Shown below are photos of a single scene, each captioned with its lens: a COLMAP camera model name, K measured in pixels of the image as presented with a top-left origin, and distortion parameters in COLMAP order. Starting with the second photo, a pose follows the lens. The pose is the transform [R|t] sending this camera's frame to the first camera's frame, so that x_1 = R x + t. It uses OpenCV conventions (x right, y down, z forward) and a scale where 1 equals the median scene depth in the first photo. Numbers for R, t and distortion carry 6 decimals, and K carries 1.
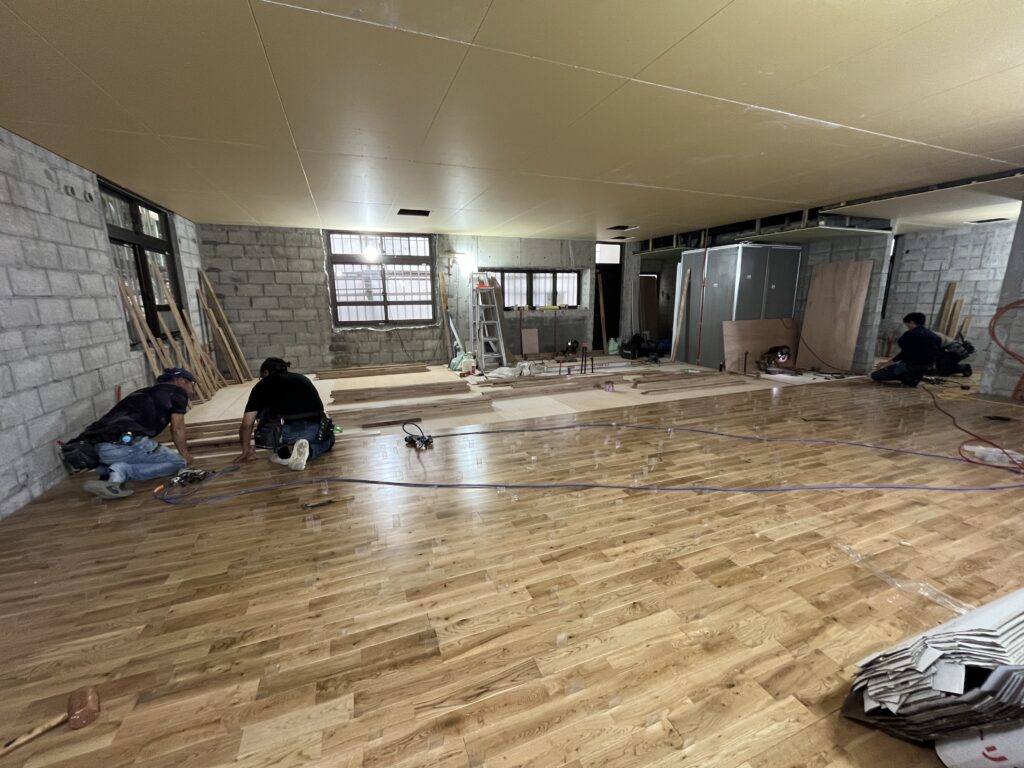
lens RADIAL K [[411.3, 0, 514.3], [0, 411.3, 384.3], [0, 0, 1]] dist [-0.002504, -0.000345]
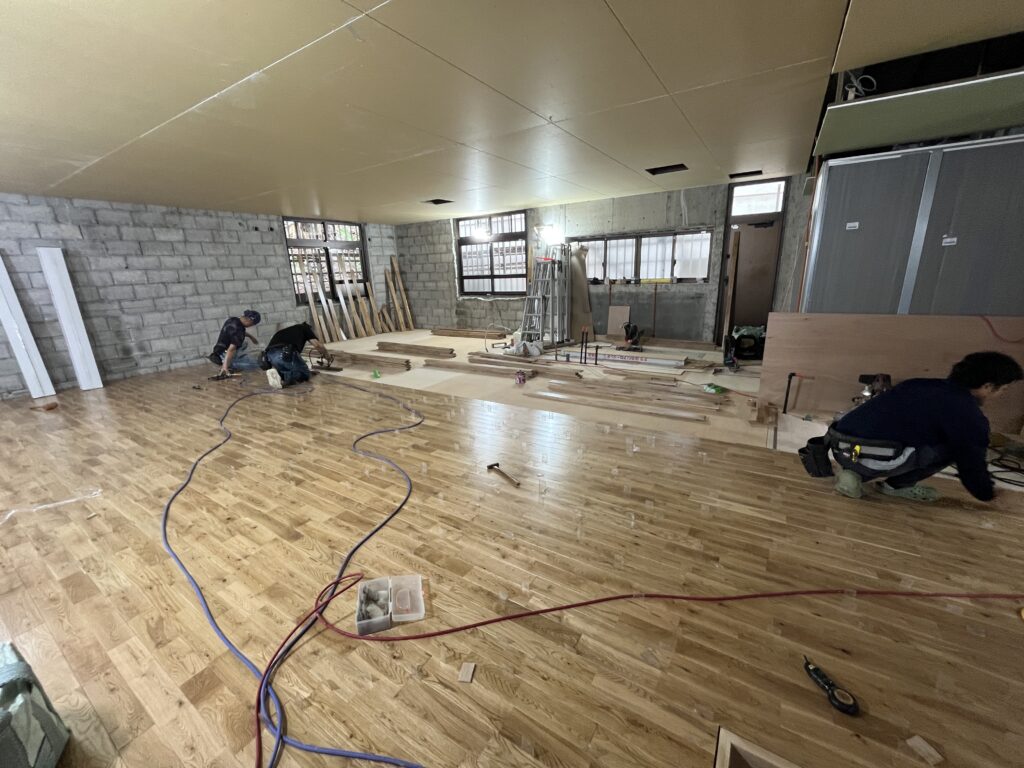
lens RADIAL K [[411.3, 0, 510.9], [0, 411.3, 386.5], [0, 0, 1]] dist [-0.002504, -0.000345]
pose [[0.589055, 0.210192, -0.780278, 0.695511], [-0.139199, 0.977539, 0.158245, -0.086268], [0.796014, 0.015399, 0.605083, 0.348077]]
